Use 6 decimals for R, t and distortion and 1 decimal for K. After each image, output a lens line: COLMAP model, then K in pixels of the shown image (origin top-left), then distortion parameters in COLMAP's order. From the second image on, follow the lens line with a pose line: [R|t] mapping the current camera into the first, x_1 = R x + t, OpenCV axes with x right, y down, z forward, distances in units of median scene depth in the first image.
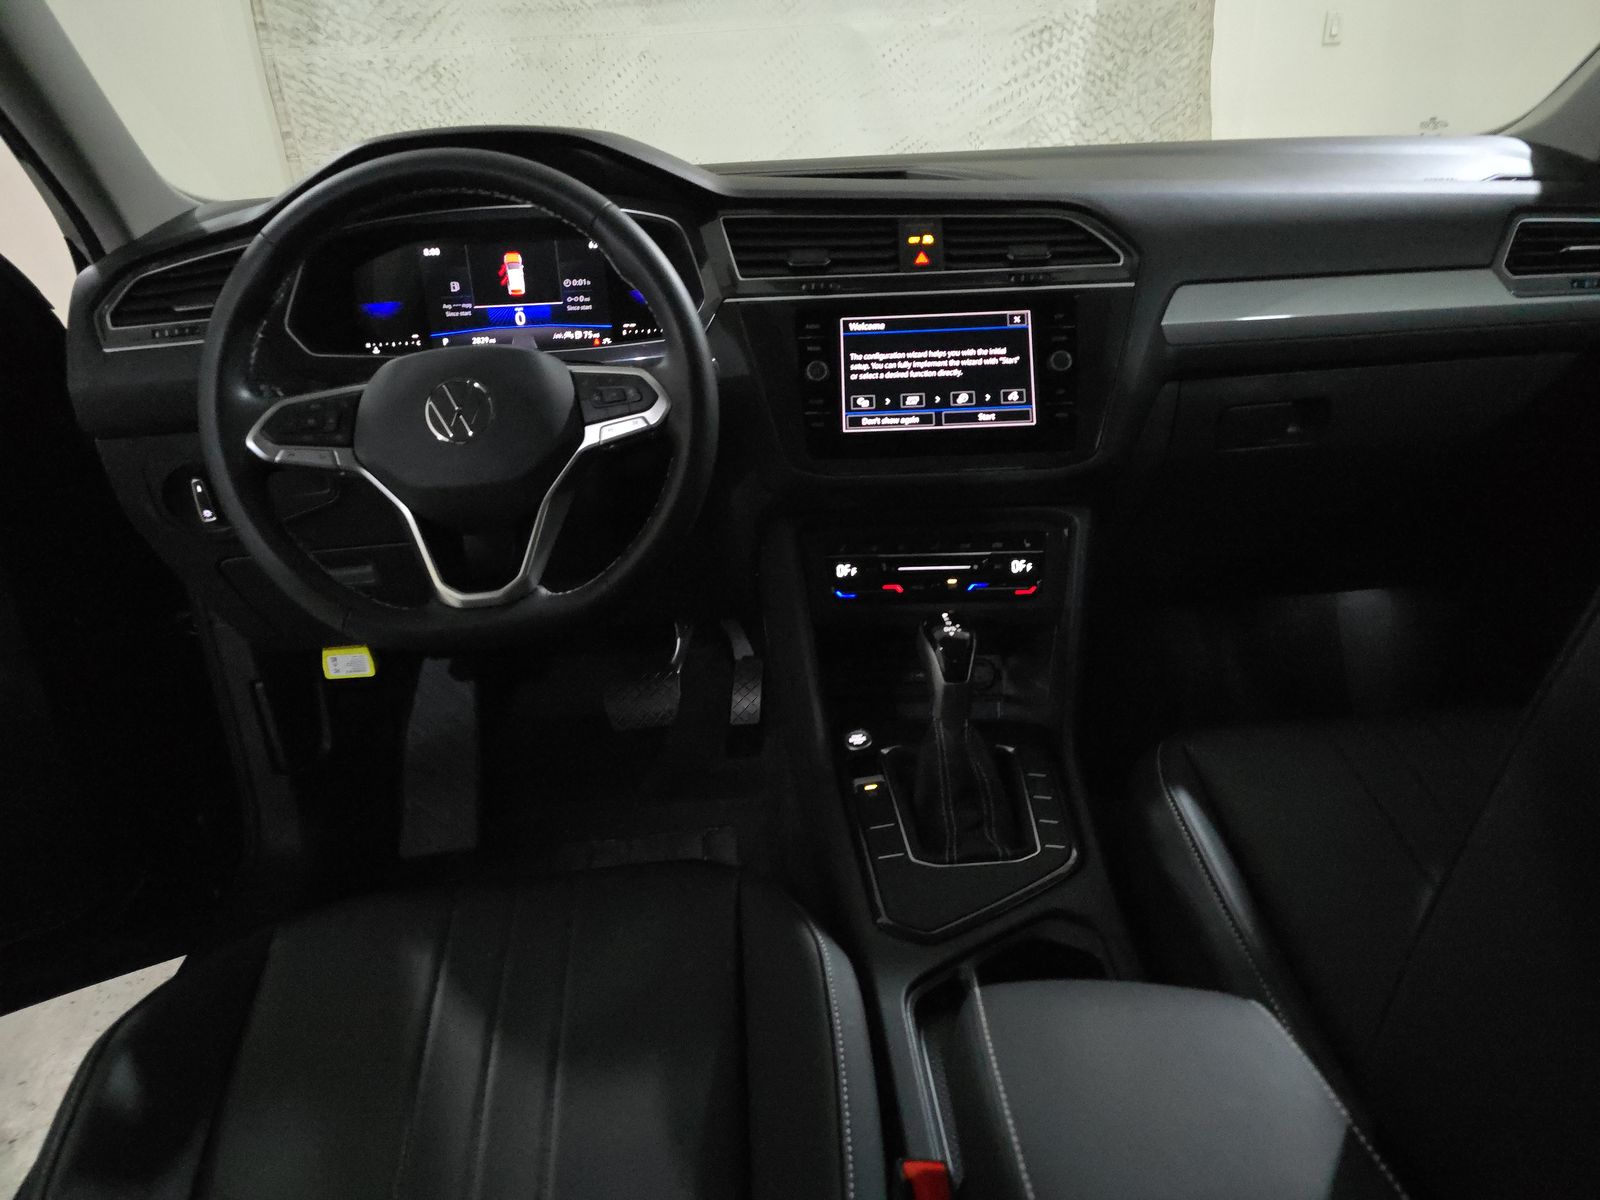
lens RADIAL K [[1013.5, 0, 806.9], [0, 1013.5, 592.9], [0, 0, 1]] dist [0.036534, -0.046565]
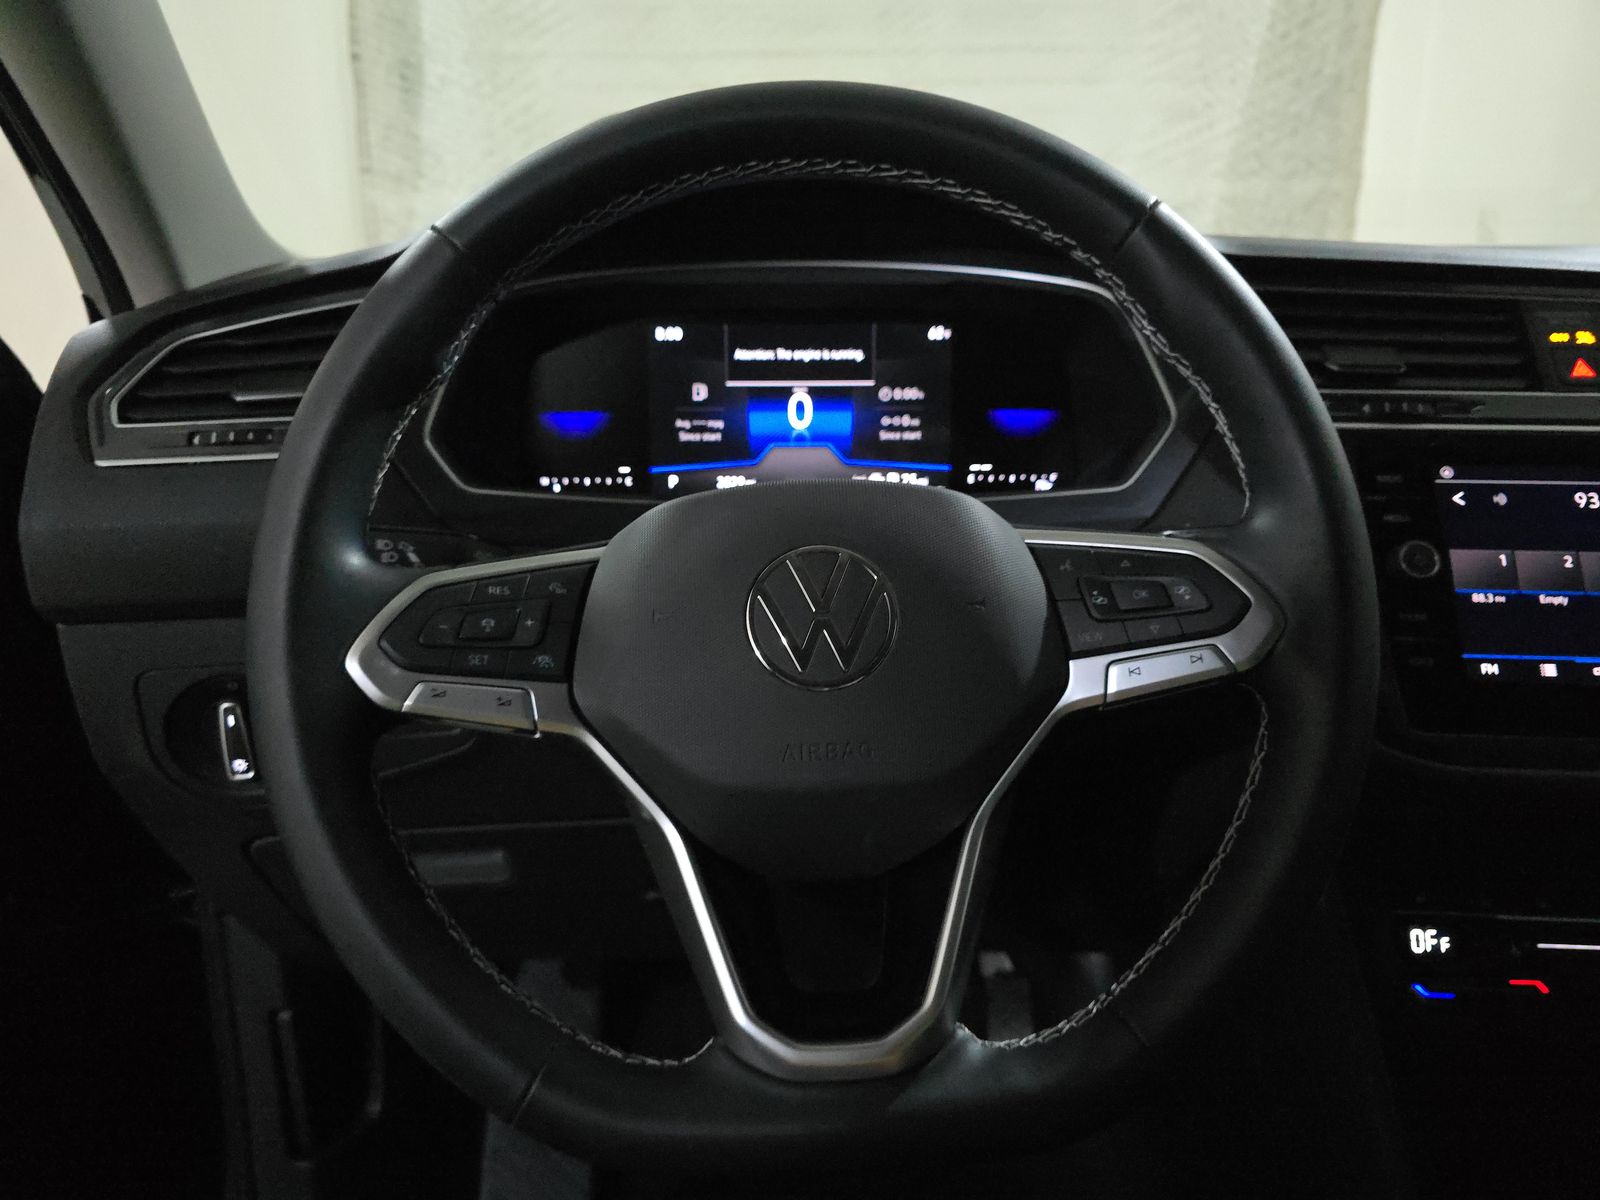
lens RADIAL K [[1041.9, 0, 800.0], [0, 1041.9, 600.0], [0, 0, 1]] dist [0.005158, -0.031277]
pose [[0.997931, 0.049273, -0.041302, -0.277389], [-0.055331, 0.985339, -0.161385, -0.093778], [0.032745, 0.163336, 0.986027, 0.459498]]
